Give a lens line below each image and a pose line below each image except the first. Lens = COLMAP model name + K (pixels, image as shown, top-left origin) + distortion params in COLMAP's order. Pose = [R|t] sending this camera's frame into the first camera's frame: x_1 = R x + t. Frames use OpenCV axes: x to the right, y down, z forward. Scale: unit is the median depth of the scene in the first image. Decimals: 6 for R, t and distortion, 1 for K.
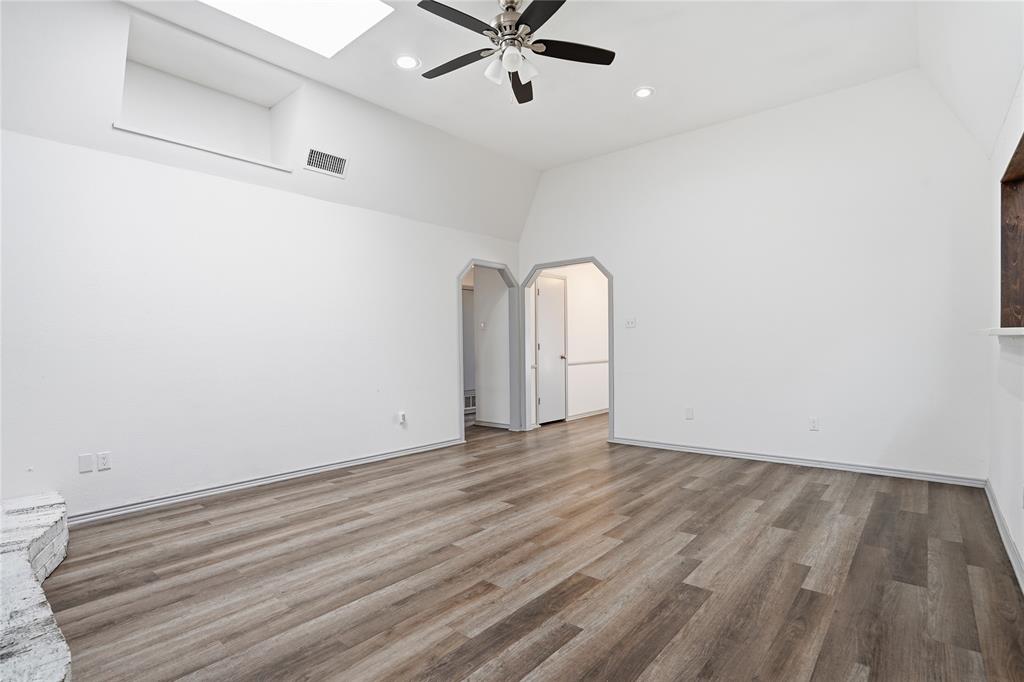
lens RADIAL K [[483.9, 0, 503.2], [0, 483.9, 344.0], [0, 0, 1]] dist [-0.033610, 0.000971]
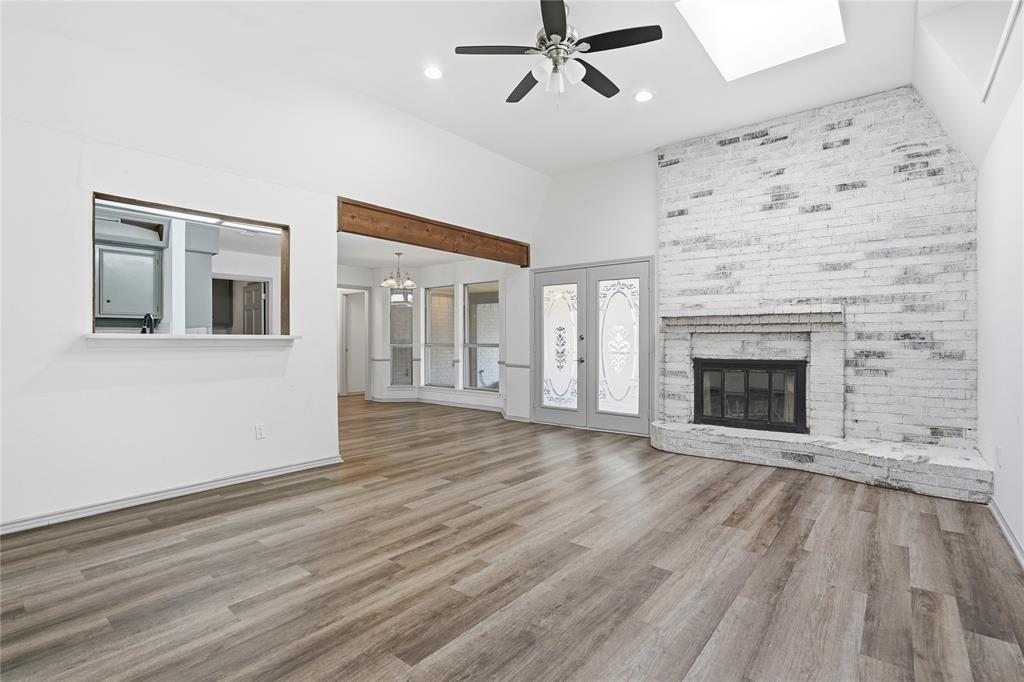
lens RADIAL K [[483.9, 0, 507.0], [0, 483.9, 344.3], [0, 0, 1]] dist [-0.033610, 0.000971]
pose [[-0.999400, 0.017845, -0.029682, 0.160965], [0.017612, 0.999812, 0.008081, 0.001094], [0.029820, 0.007554, -0.999527, 1.972630]]
